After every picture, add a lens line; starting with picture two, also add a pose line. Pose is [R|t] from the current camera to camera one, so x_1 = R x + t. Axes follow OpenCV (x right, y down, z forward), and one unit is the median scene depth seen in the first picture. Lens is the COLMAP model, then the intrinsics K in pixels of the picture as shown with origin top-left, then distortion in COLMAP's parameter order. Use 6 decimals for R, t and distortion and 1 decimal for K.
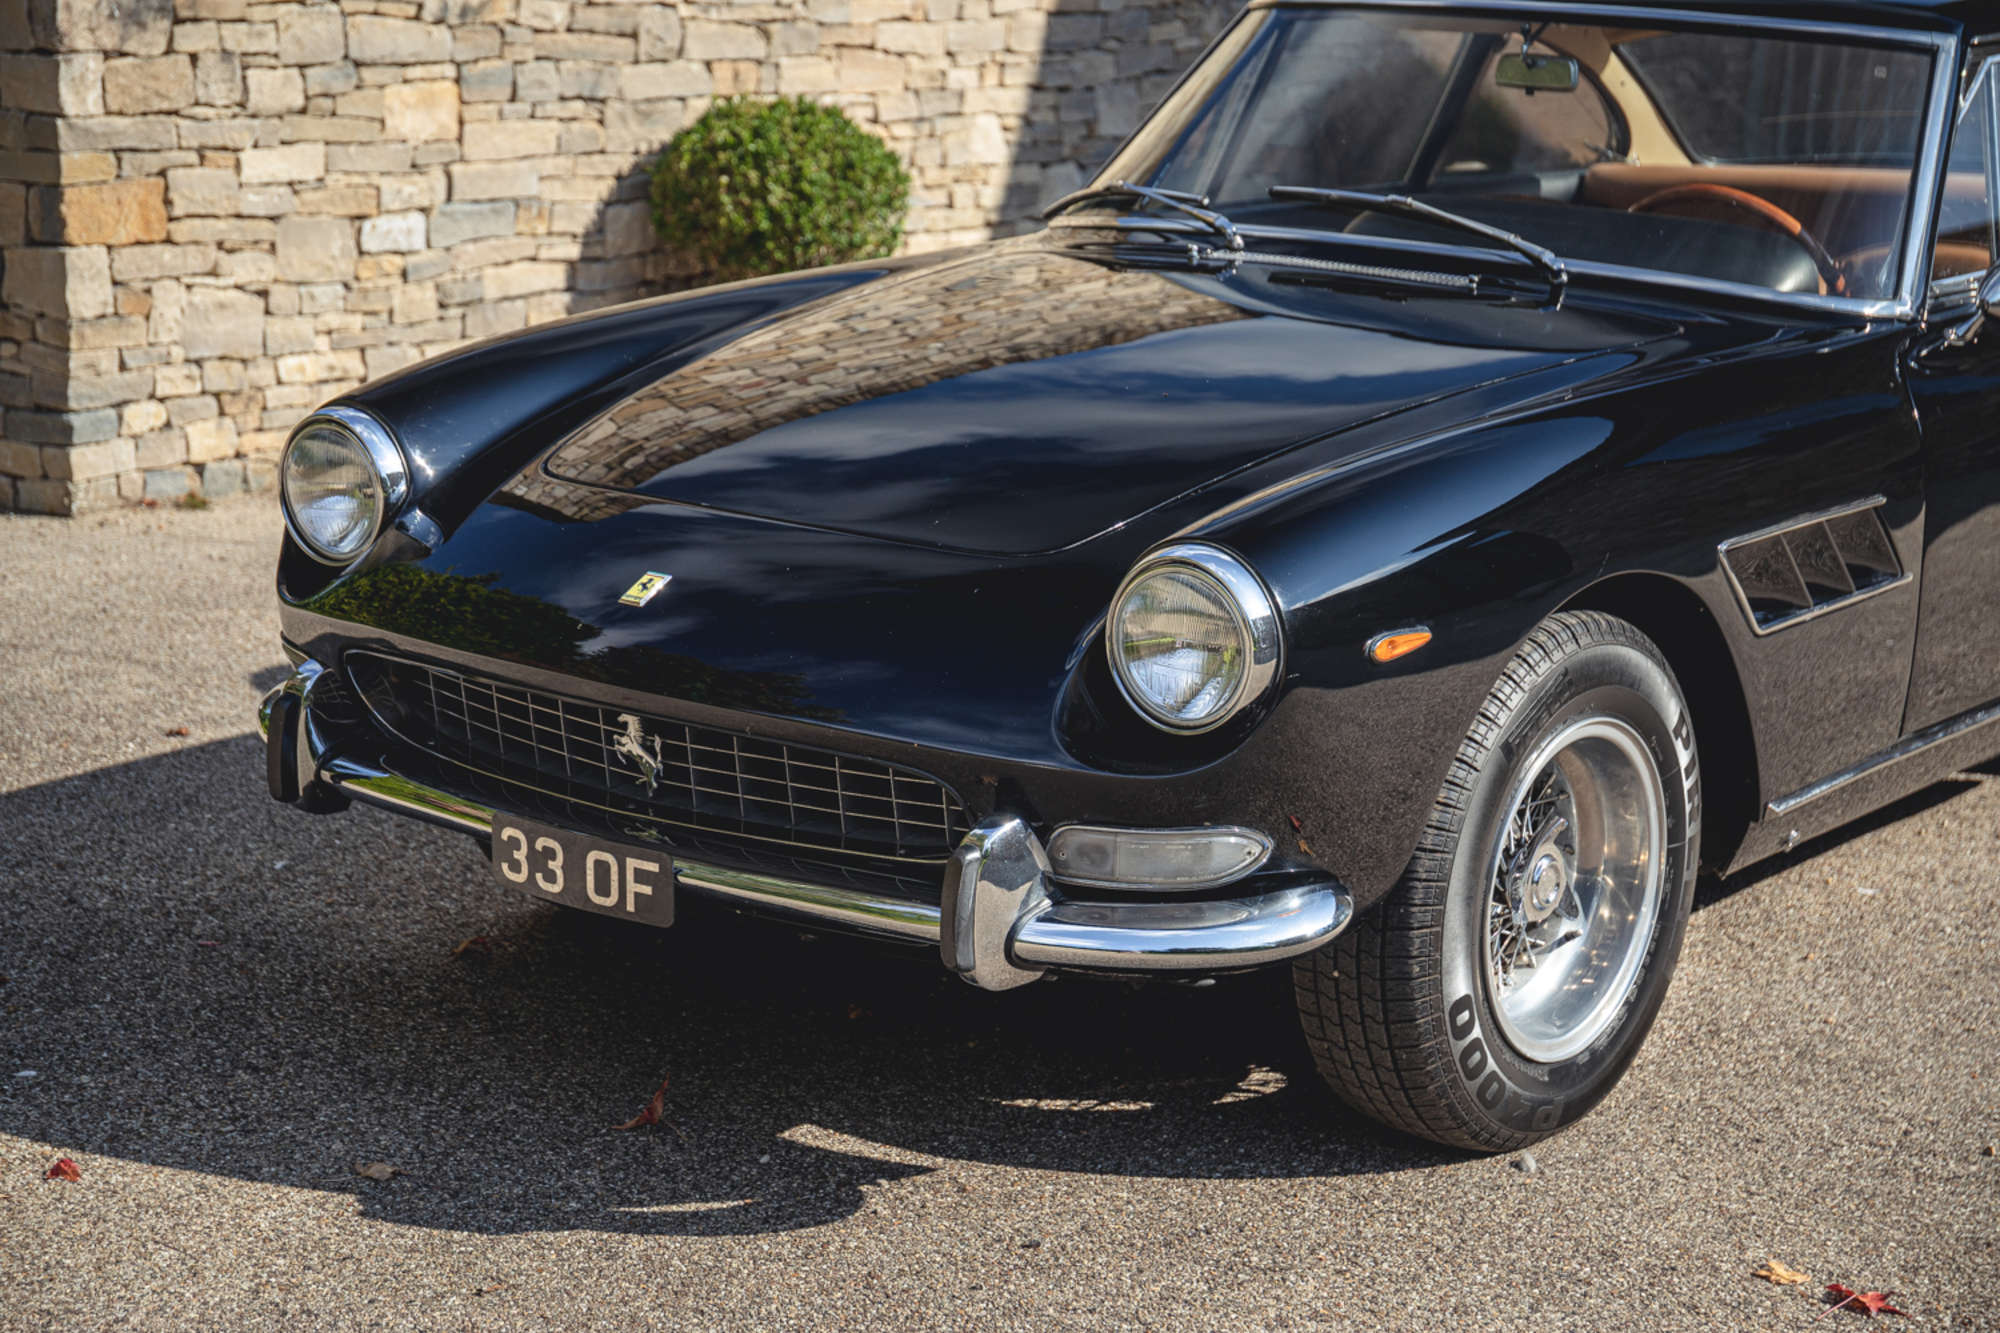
lens RADIAL K [[3748.5, 0, 1001.9], [0, 3748.5, 679.5], [0, 0, 1]] dist [0.144603, 0.000000]
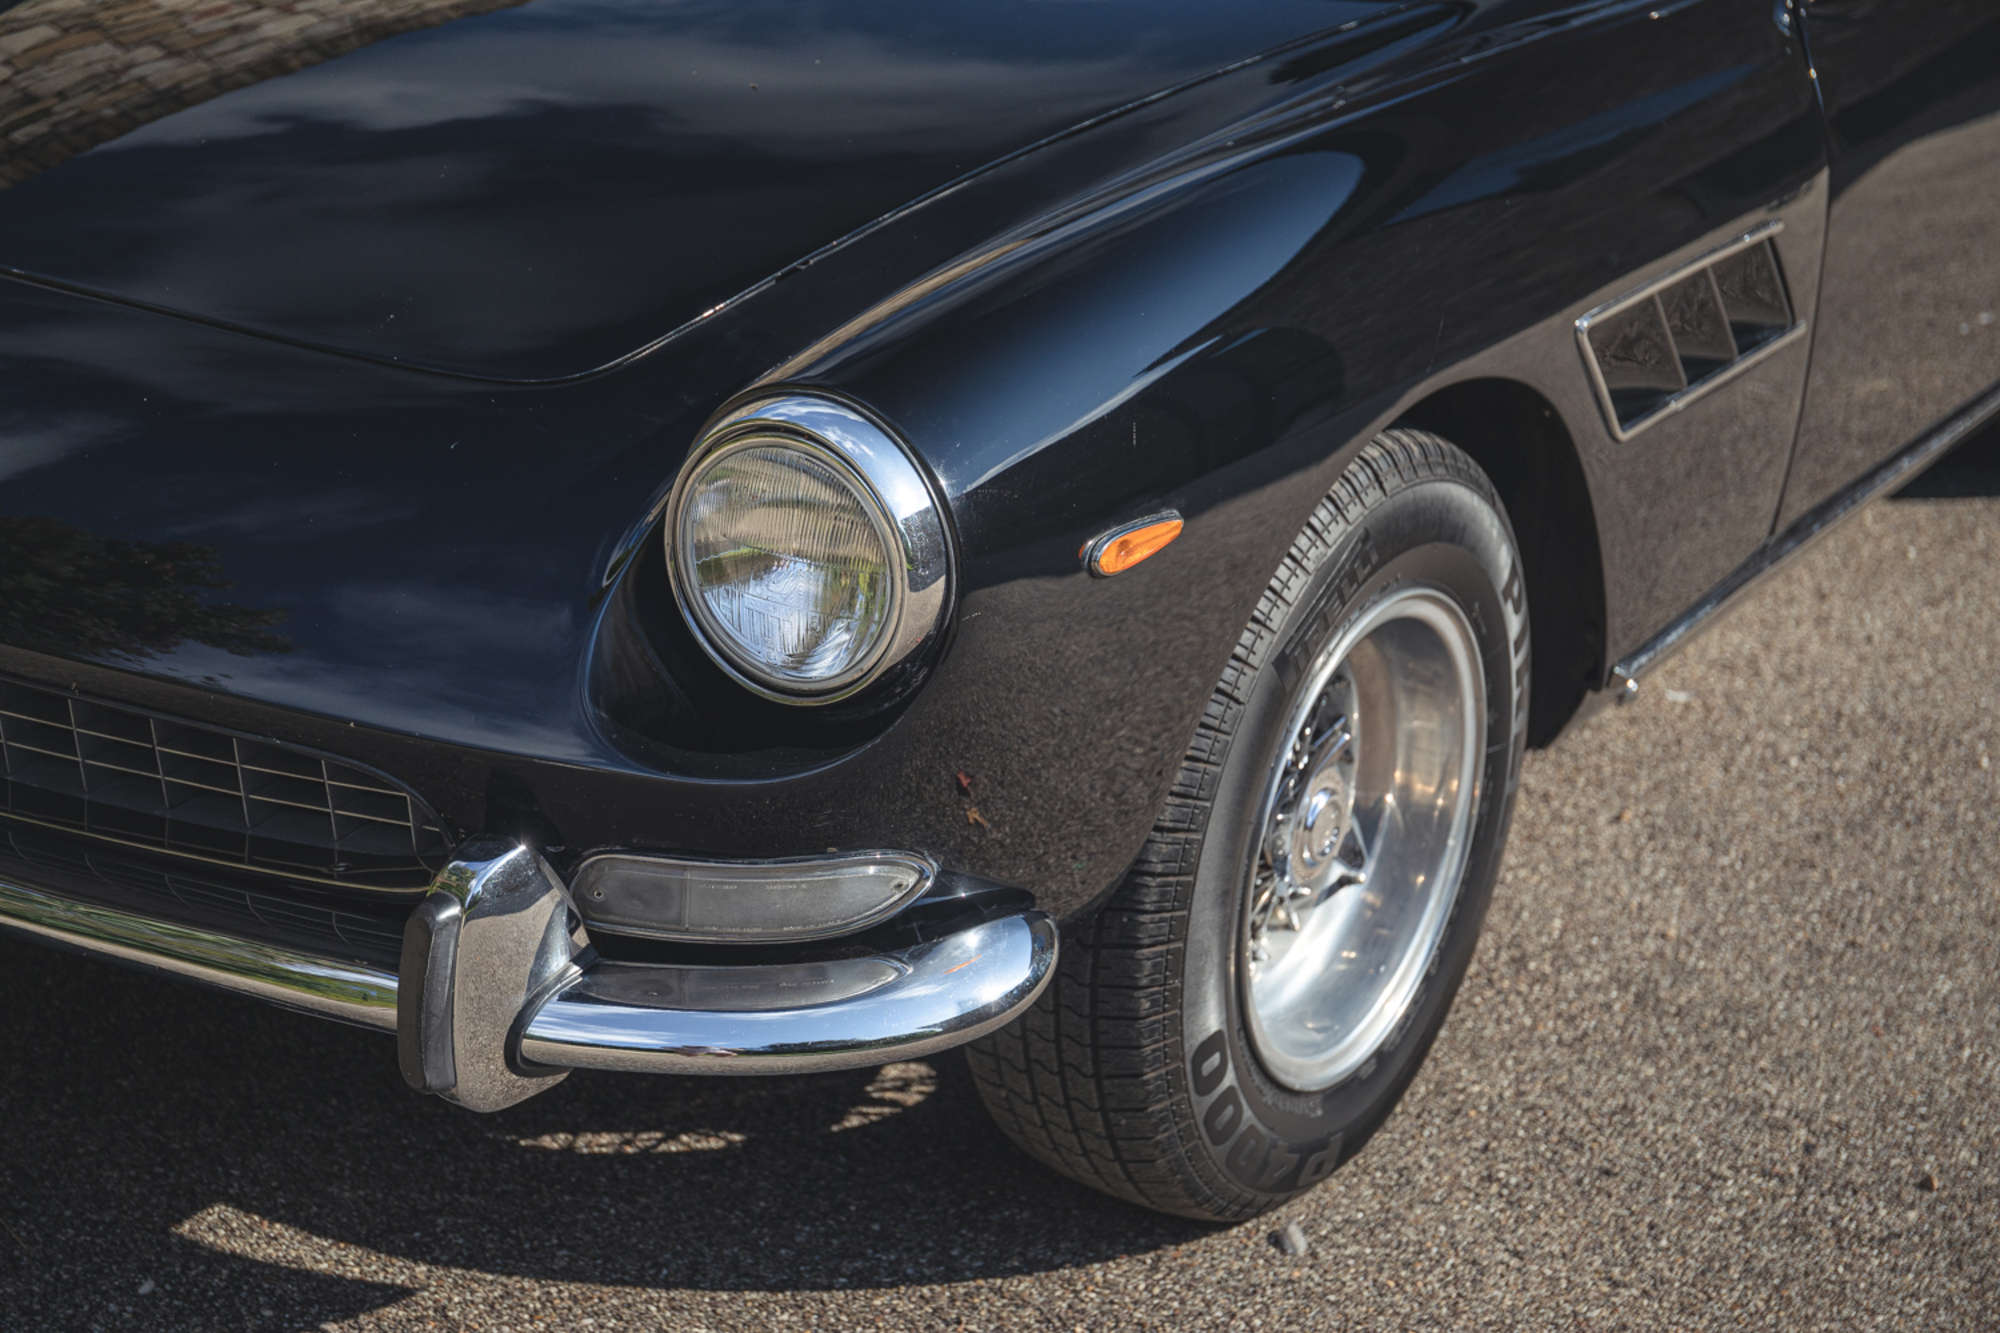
lens RADIAL K [[3748.5, 0, 1004.3], [0, 3748.5, 687.9], [0, 0, 1]] dist [0.144603, 0.000000]
pose [[0.993635, -0.013335, 0.111856, 0.011896], [-0.002625, 0.989958, 0.141339, -0.064640], [-0.112617, -0.140733, 0.983622, 0.334135]]
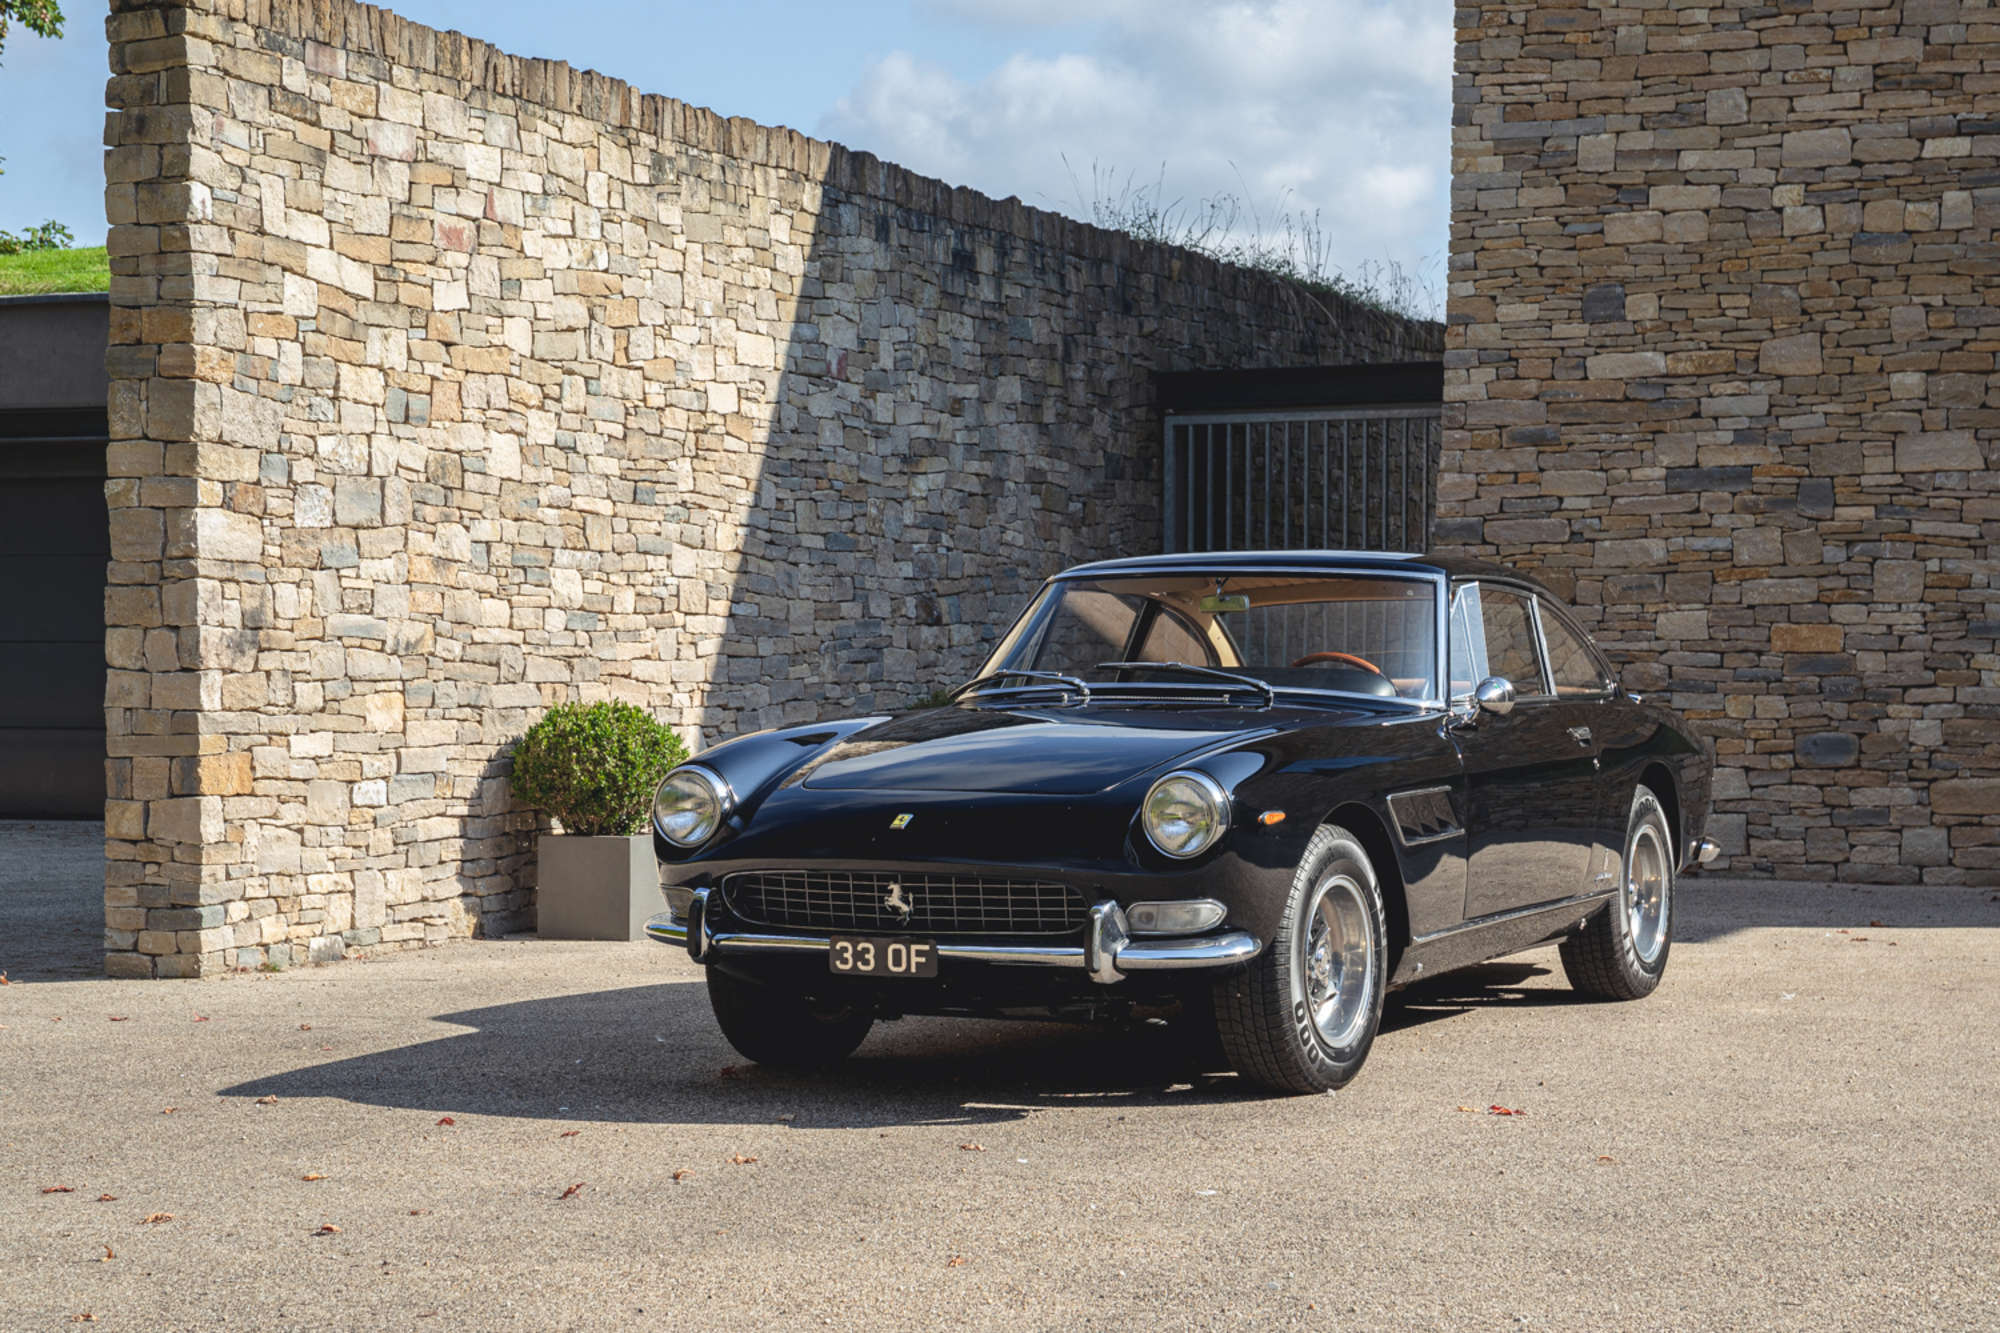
lens RADIAL K [[3748.5, 0, 990.9], [0, 3748.5, 662.7], [0, 0, 1]] dist [0.144603, 0.000000]
pose [[0.980687, -0.034573, 0.192505, -0.405261], [0.073238, 0.977556, -0.197536, 0.276635], [-0.181355, 0.207820, 0.961208, -0.923364]]
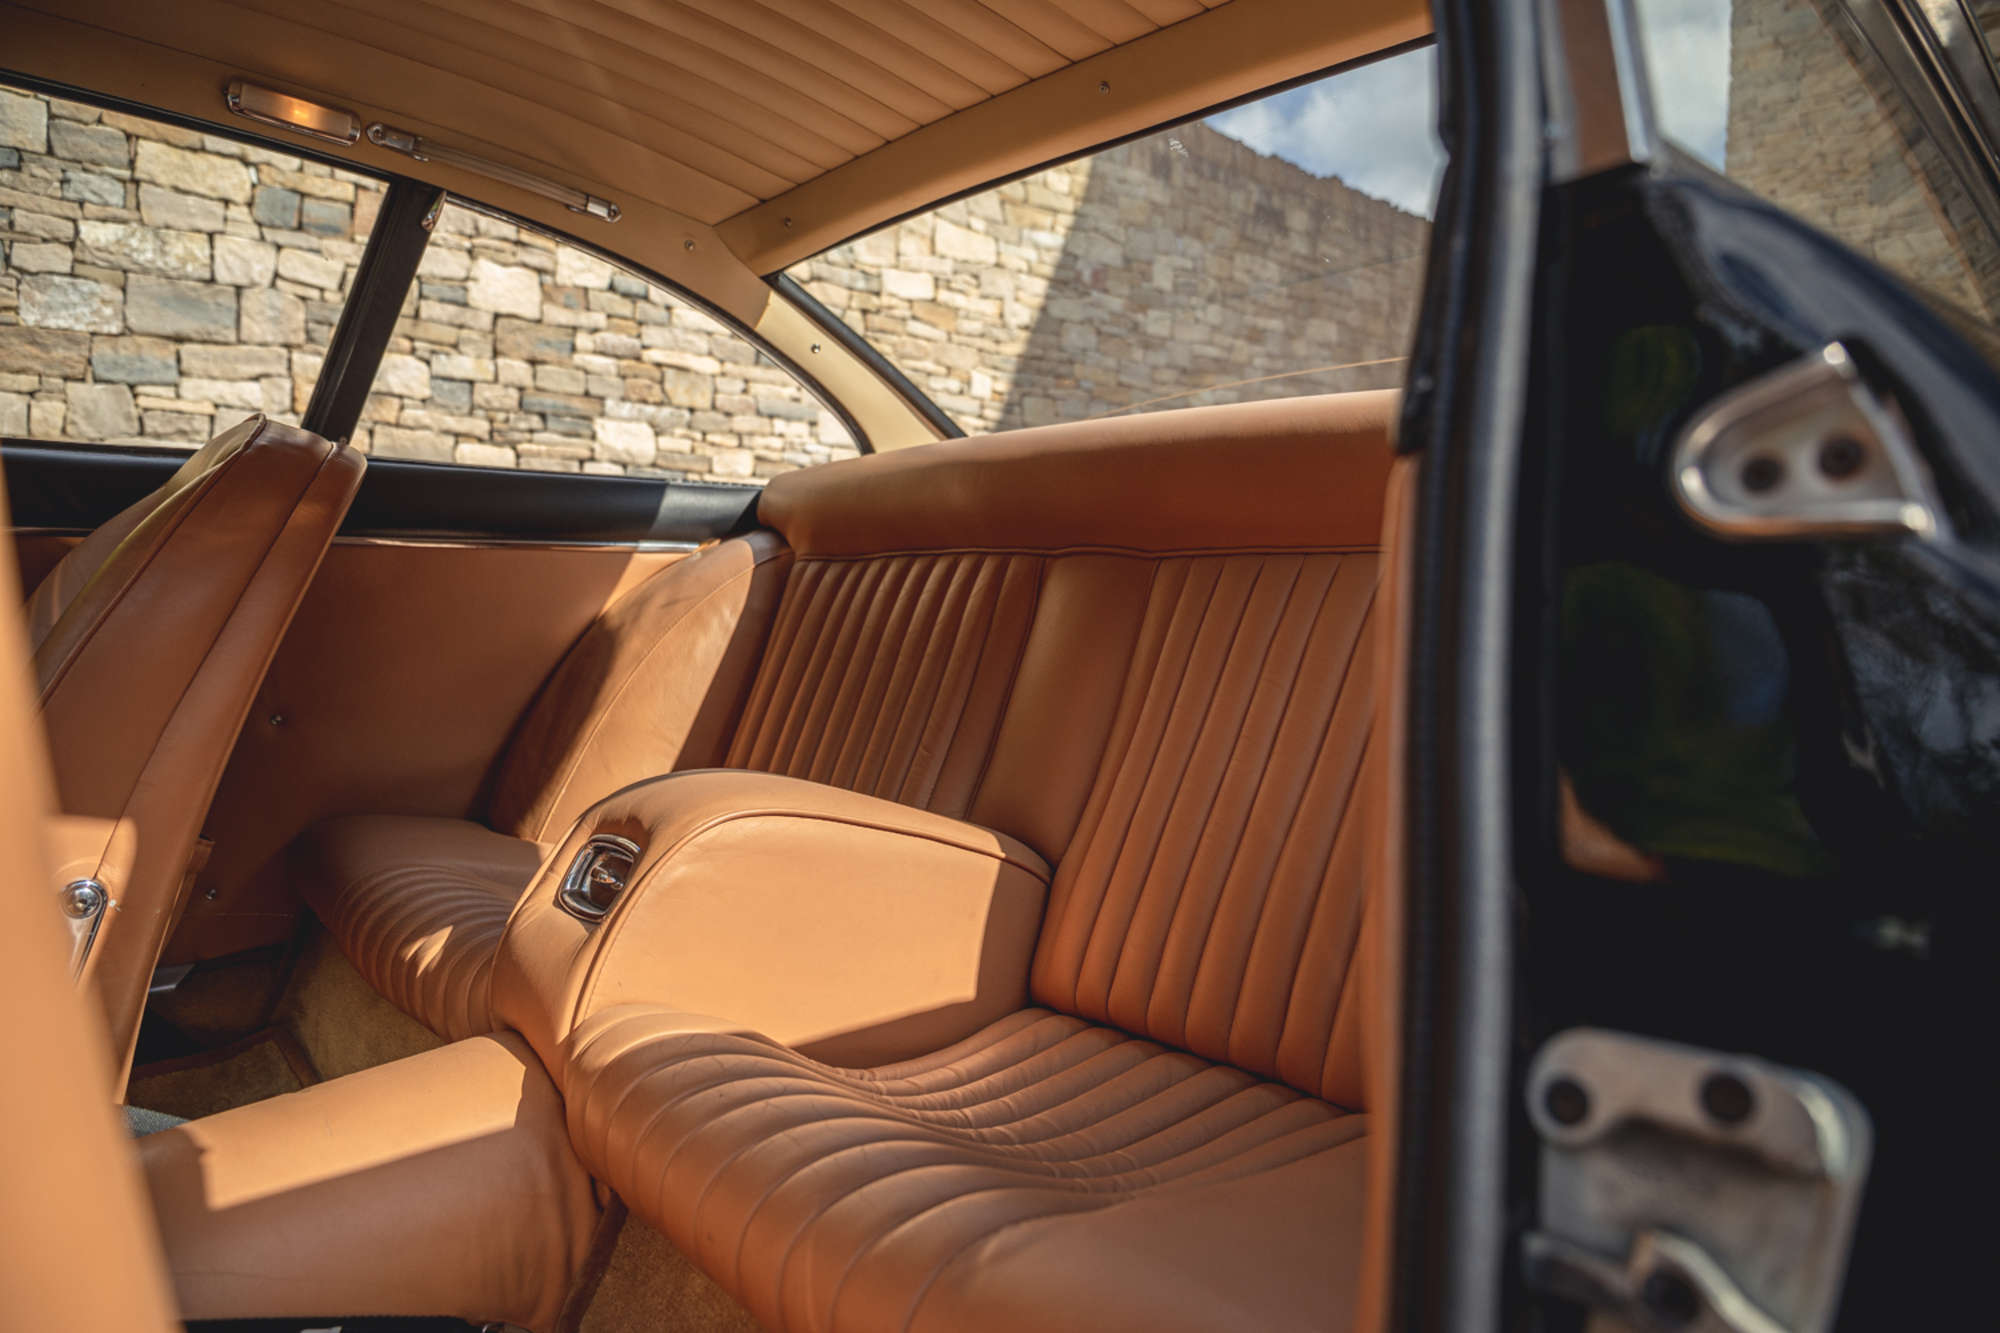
lens RADIAL K [[1344.7, 0, 1017.0], [0, 1344.7, 664.6], [0, 0, 1]] dist [-0.062864, 0.022692]
pose [[0.975144, -0.020217, -0.220647, 0.400566], [-0.019052, 0.984490, -0.174404, -0.086377], [0.220751, 0.174273, 0.959634, 1.274962]]
